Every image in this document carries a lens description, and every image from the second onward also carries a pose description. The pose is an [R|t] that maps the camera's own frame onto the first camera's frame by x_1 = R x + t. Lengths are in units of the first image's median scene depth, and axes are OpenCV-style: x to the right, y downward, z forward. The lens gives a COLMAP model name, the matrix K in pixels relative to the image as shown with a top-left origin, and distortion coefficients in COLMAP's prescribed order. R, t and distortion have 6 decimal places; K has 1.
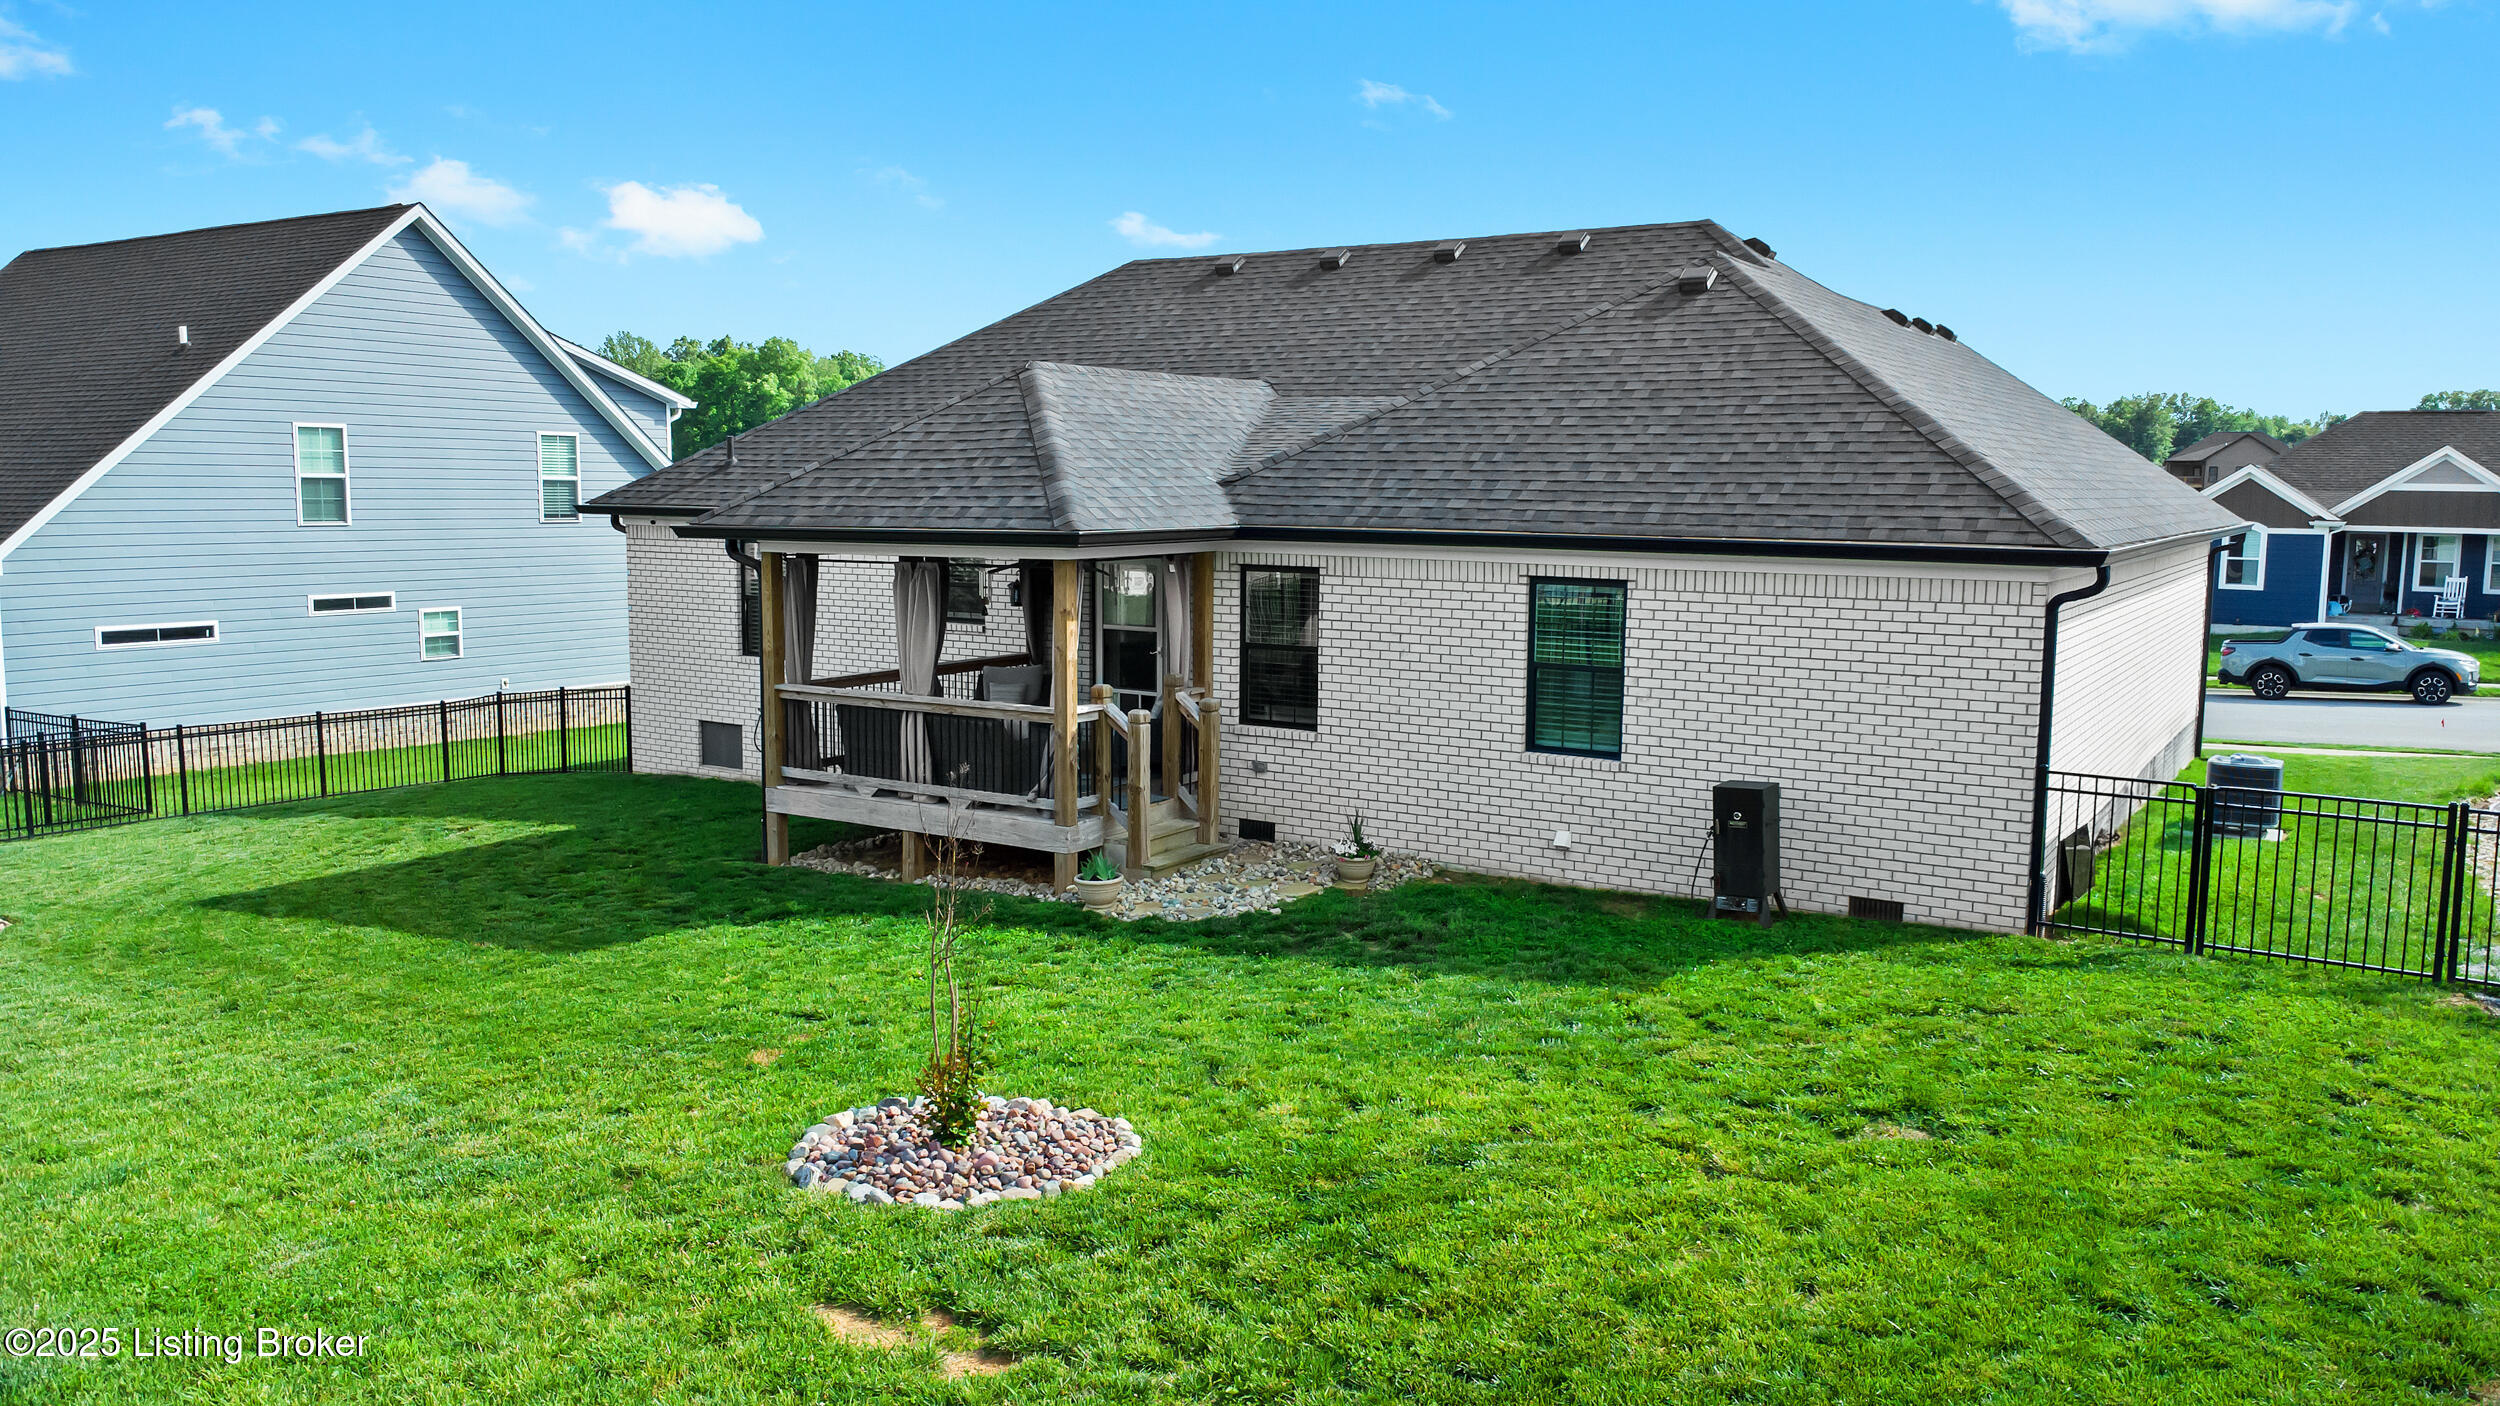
lens RADIAL K [[1791.8, 0, 1244.7], [0, 1791.8, 711.2], [0, 0, 1]] dist [0.013998, -0.014429]
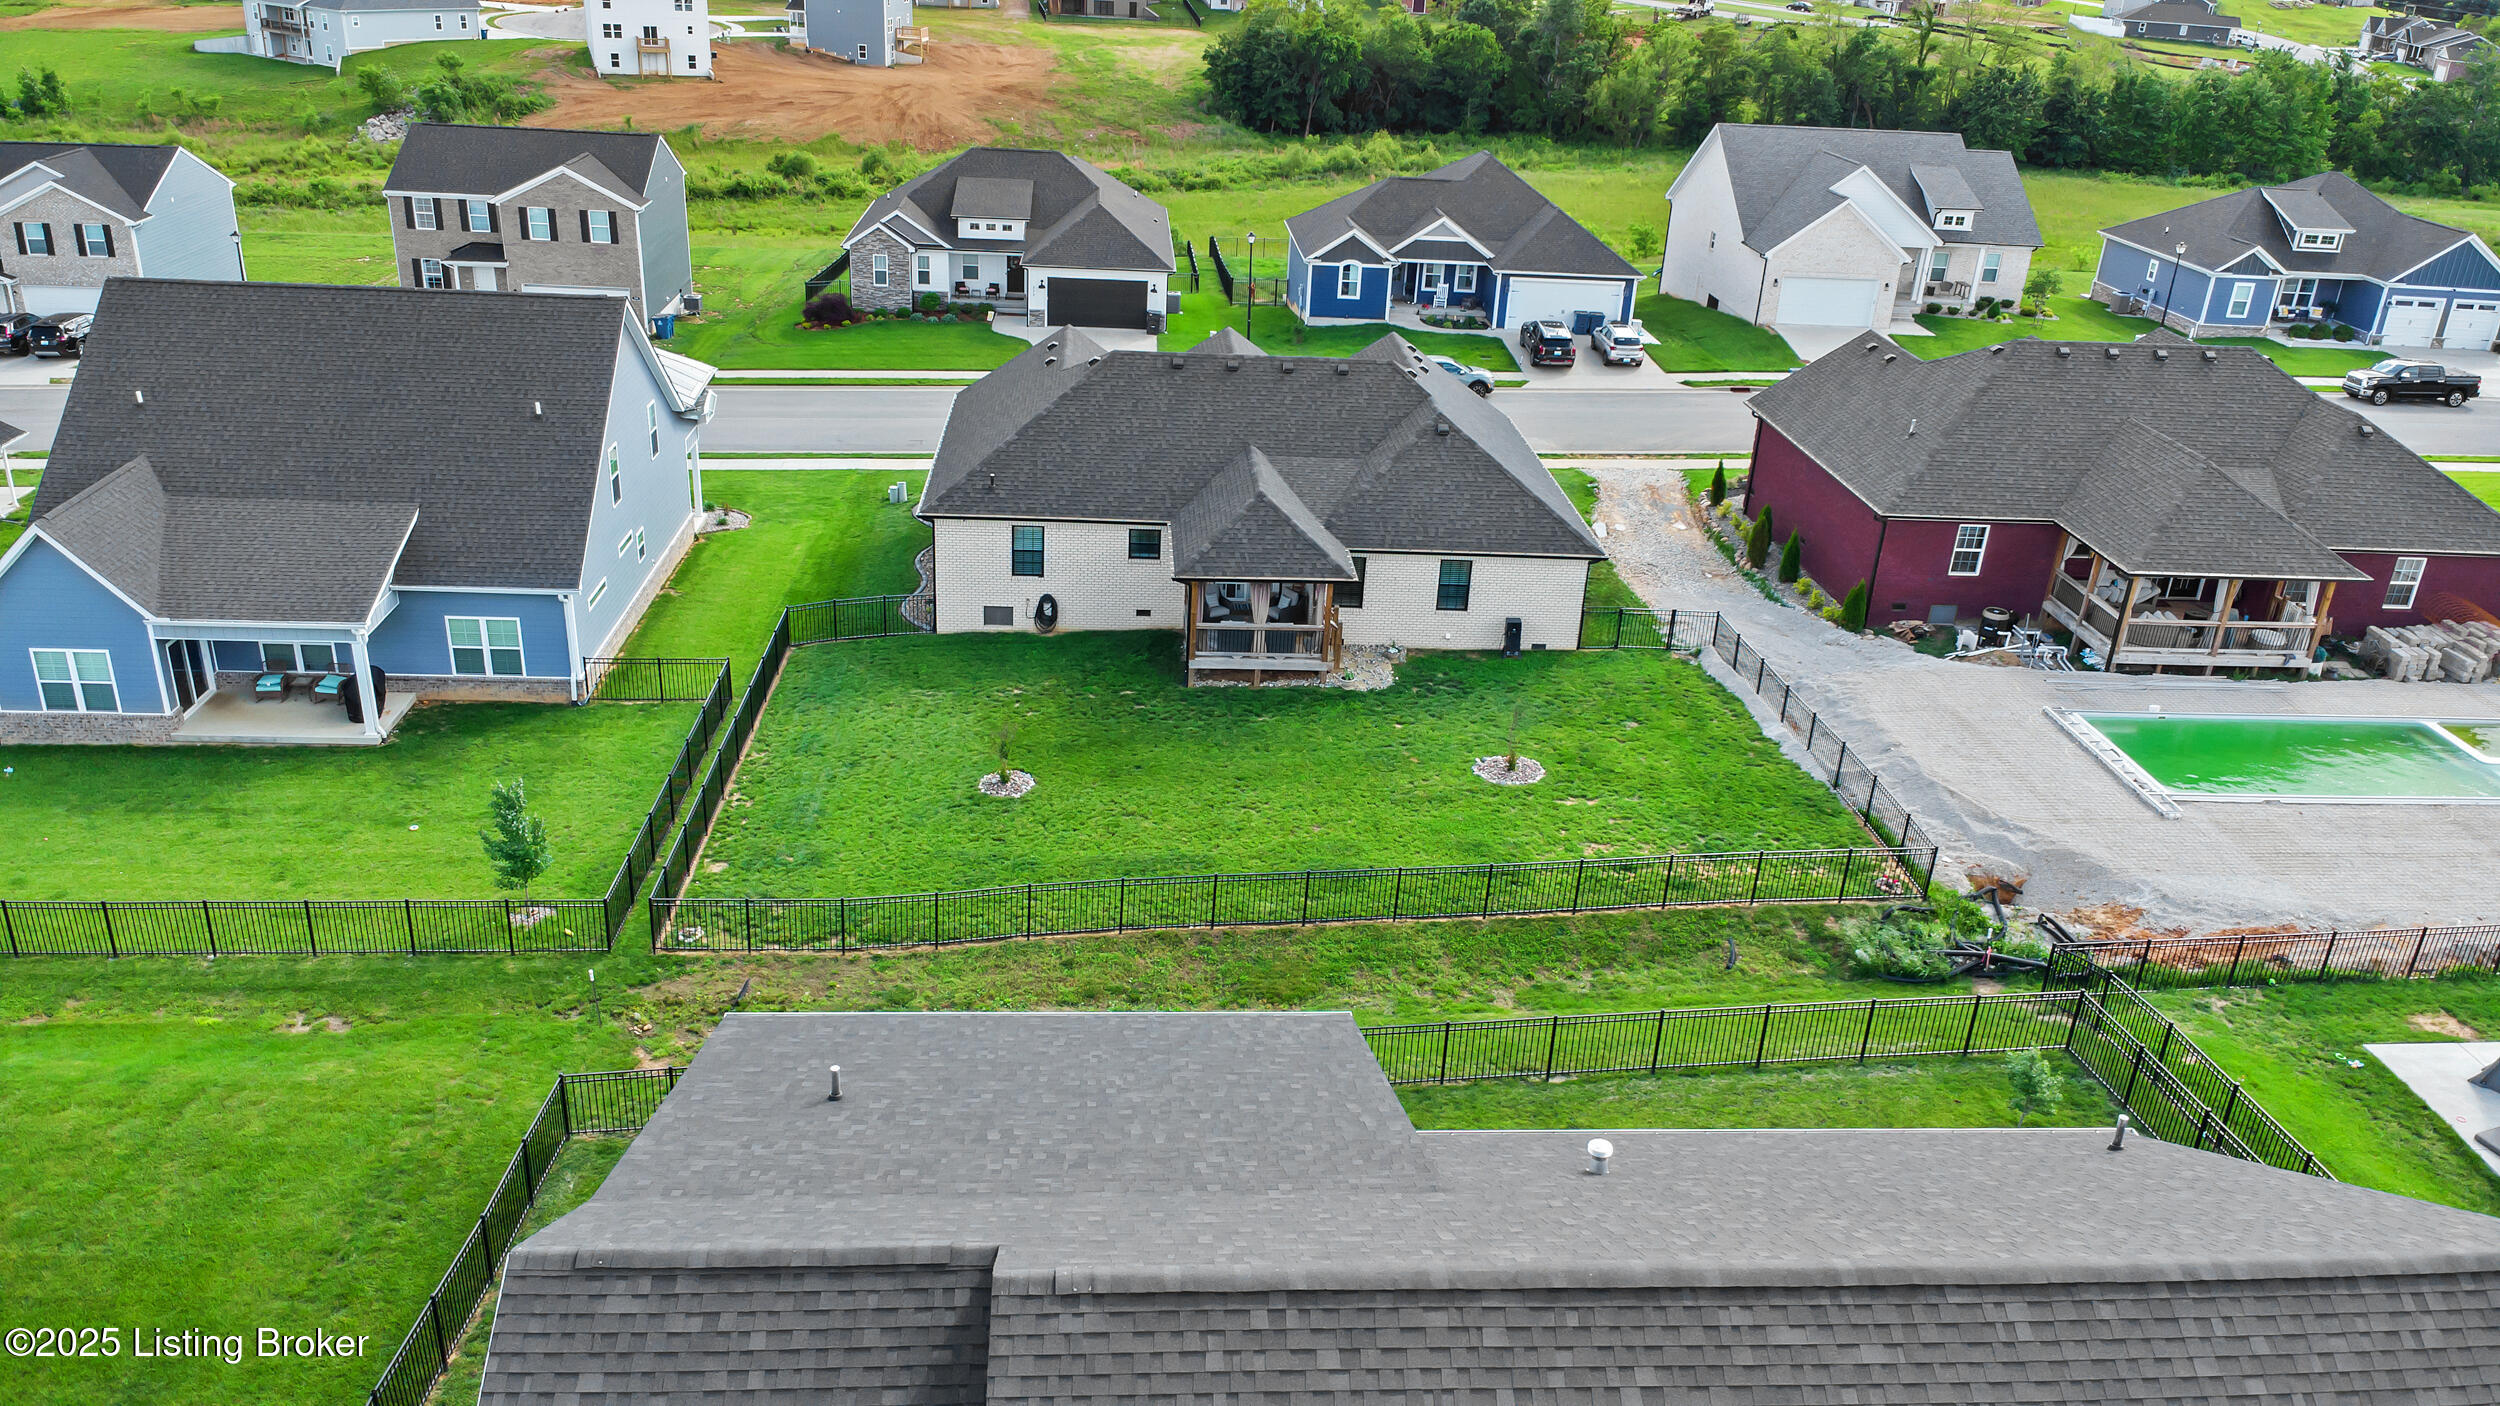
lens RADIAL K [[1791.8, 0, 1247.6], [0, 1791.8, 700.3], [0, 0, 1]] dist [0.013998, -0.014429]
pose [[0.803302, -0.217488, 0.554441, -1.789816], [0.028671, 0.943981, 0.328751, -0.826308], [-0.594881, -0.248190, 0.764538, -1.203423]]
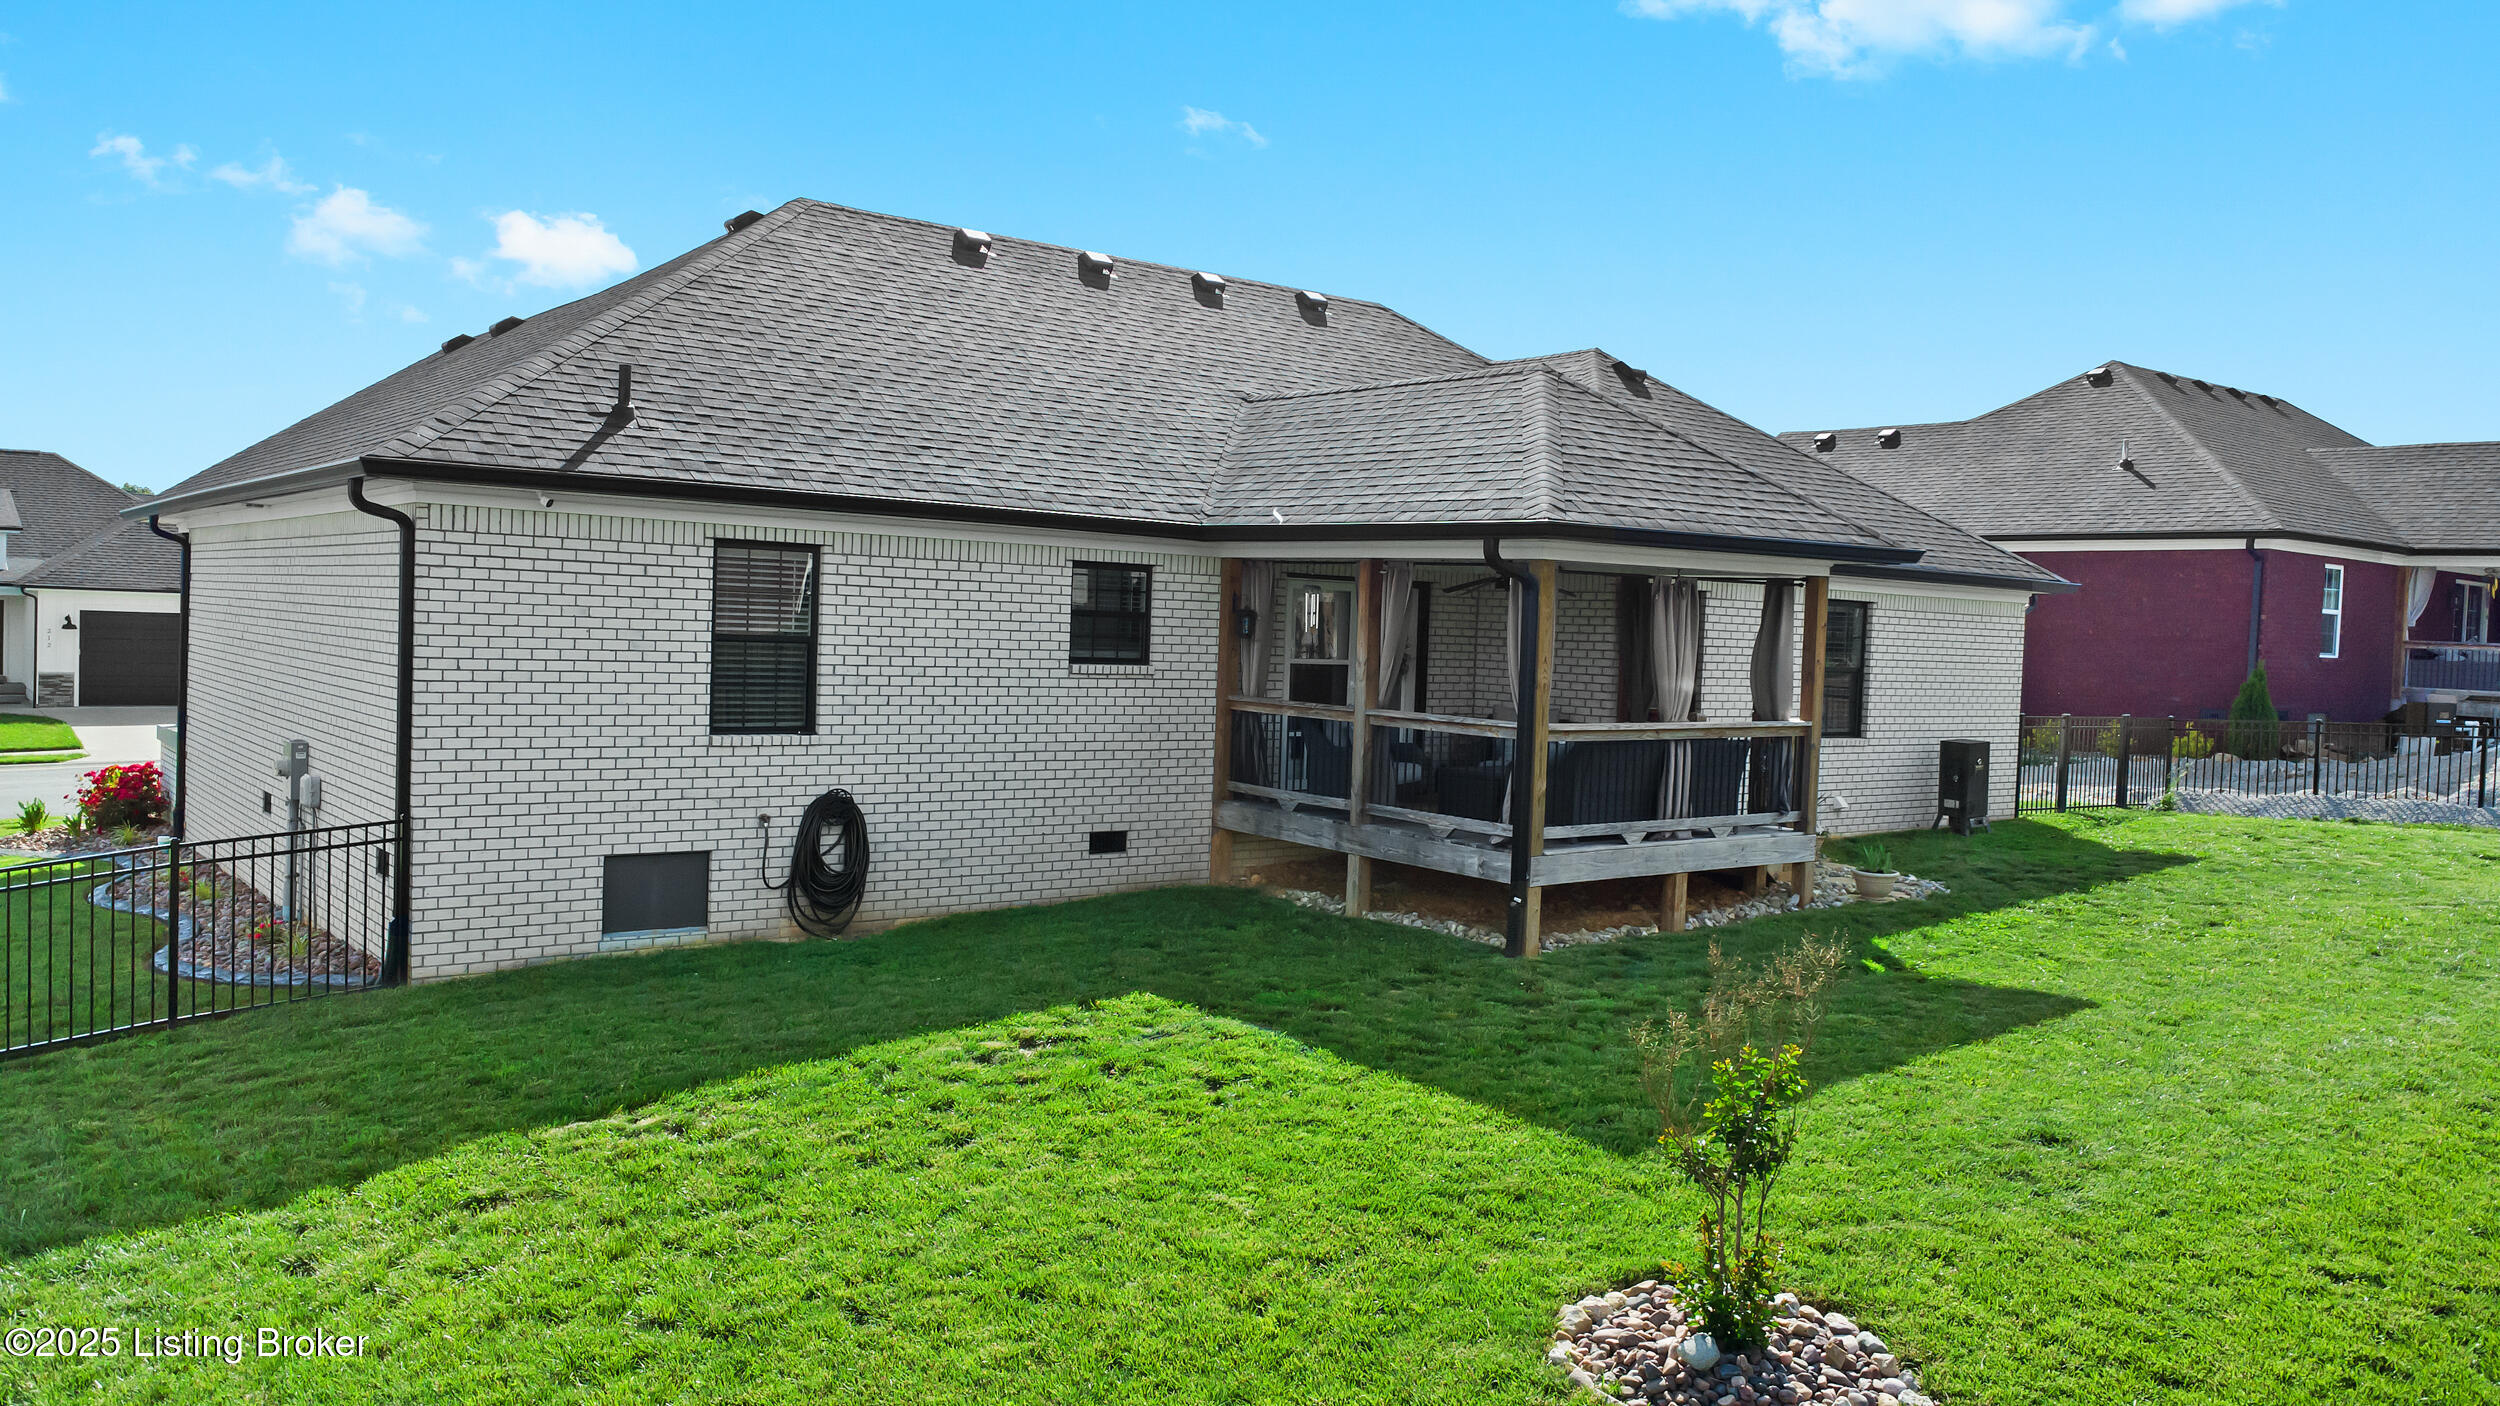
lens RADIAL K [[1791.8, 0, 1252.6], [0, 1791.8, 698.9], [0, 0, 1]] dist [0.013998, -0.014429]
pose [[0.322506, -0.033967, 0.945958, -1.091071], [0.081557, 0.996637, 0.007981, -0.044796], [-0.943047, 0.074575, 0.324192, 0.885895]]
